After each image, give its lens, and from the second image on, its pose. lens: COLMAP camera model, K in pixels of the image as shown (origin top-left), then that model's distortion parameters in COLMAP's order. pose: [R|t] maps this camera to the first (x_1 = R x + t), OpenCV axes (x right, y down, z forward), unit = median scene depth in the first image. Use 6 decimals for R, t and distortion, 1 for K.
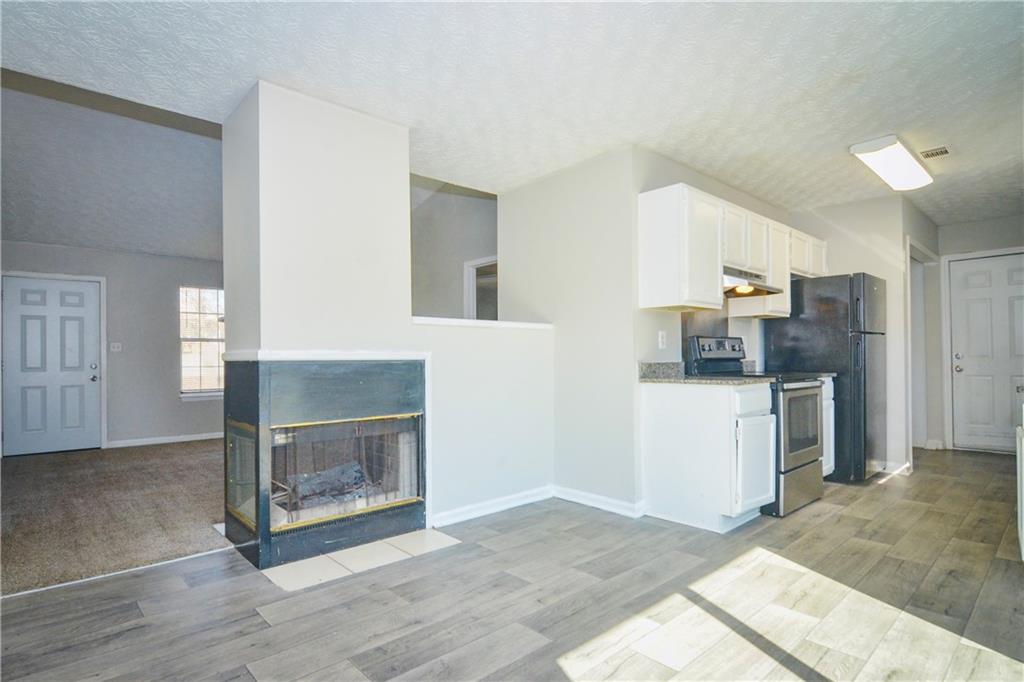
lens RADIAL K [[533.5, 0, 491.7], [0, 533.5, 359.1], [0, 0, 1]] dist [-0.002908, -0.000233]
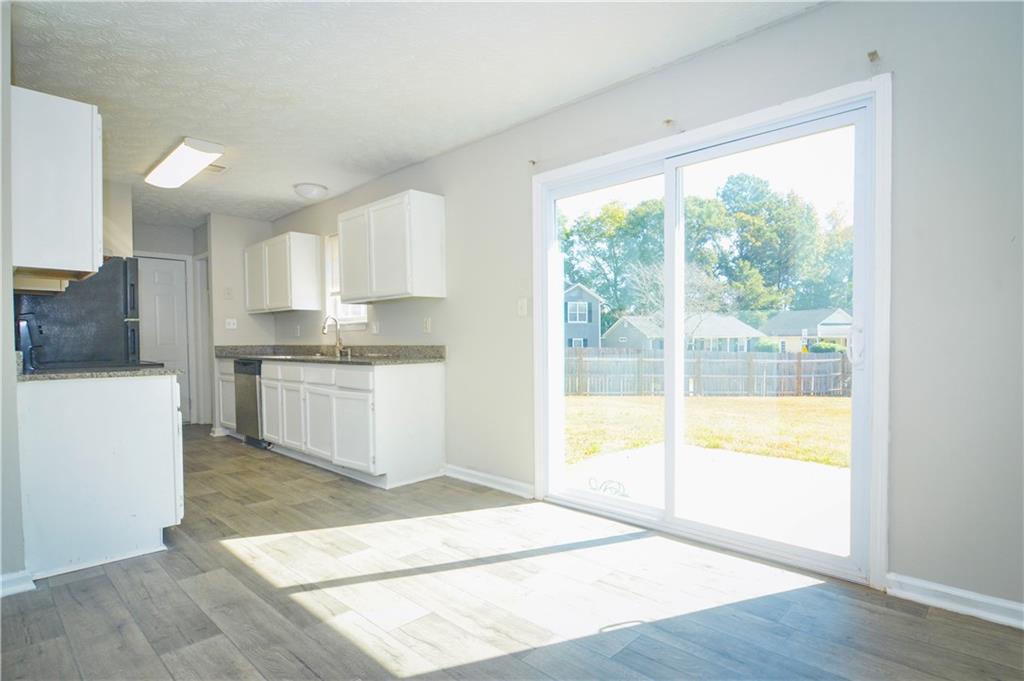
lens RADIAL K [[520.0, 0, 524.1], [0, 520.0, 366.9], [0, 0, 1]] dist [-0.012425, -0.000890]
pose [[-0.088229, -0.037401, 0.995398, -0.396243], [0.000113, 0.999294, 0.037557, 0.003867], [-0.996100, 0.003426, -0.088162, 0.458656]]
